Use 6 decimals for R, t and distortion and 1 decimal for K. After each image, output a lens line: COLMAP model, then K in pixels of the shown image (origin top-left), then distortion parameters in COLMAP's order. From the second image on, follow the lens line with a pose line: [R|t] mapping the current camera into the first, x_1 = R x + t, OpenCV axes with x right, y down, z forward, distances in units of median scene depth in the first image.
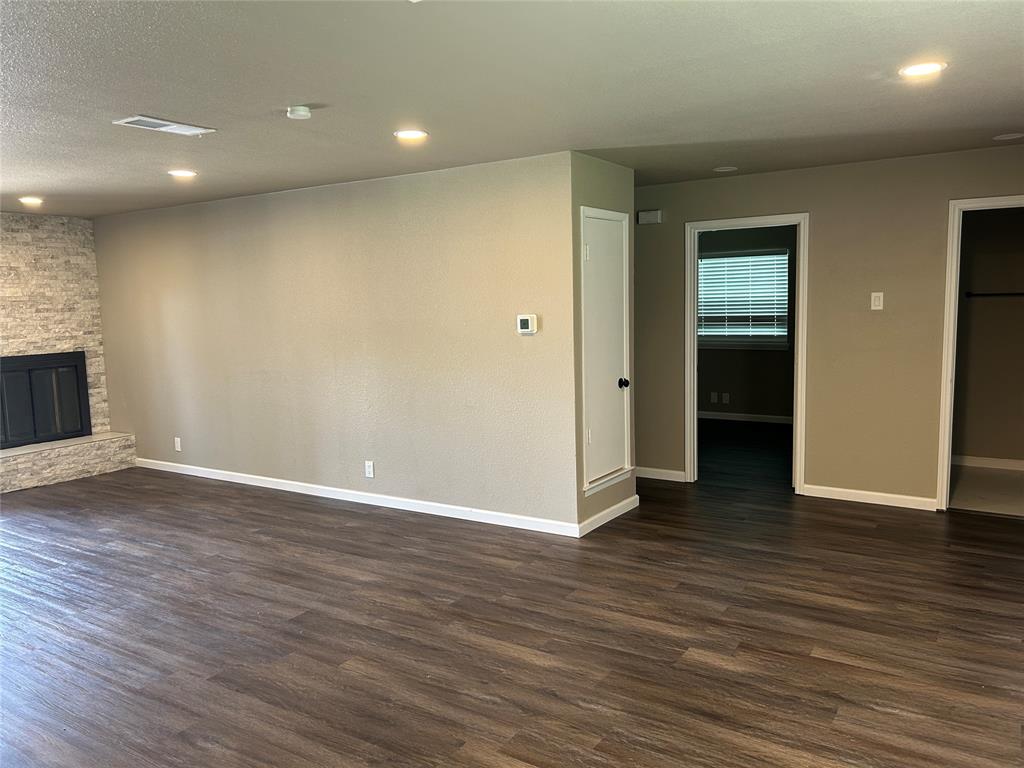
lens RADIAL K [[772.0, 0, 517.2], [0, 772.0, 381.2], [0, 0, 1]] dist [0.052187, -0.051362]
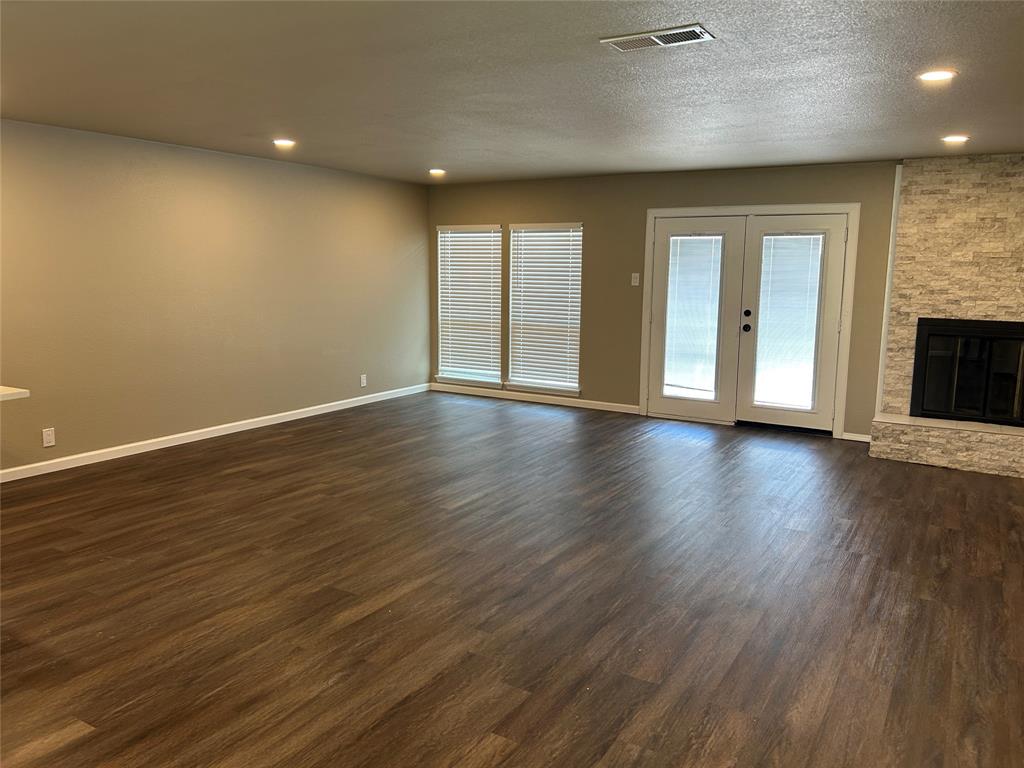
lens RADIAL K [[772.0, 0, 521.7], [0, 772.0, 372.2], [0, 0, 1]] dist [0.052187, -0.051362]
pose [[0.035321, 0.162632, -0.986054, 0.296844], [-0.125175, 0.979620, 0.157087, -0.065726], [0.991506, 0.117881, 0.054958, 0.606124]]
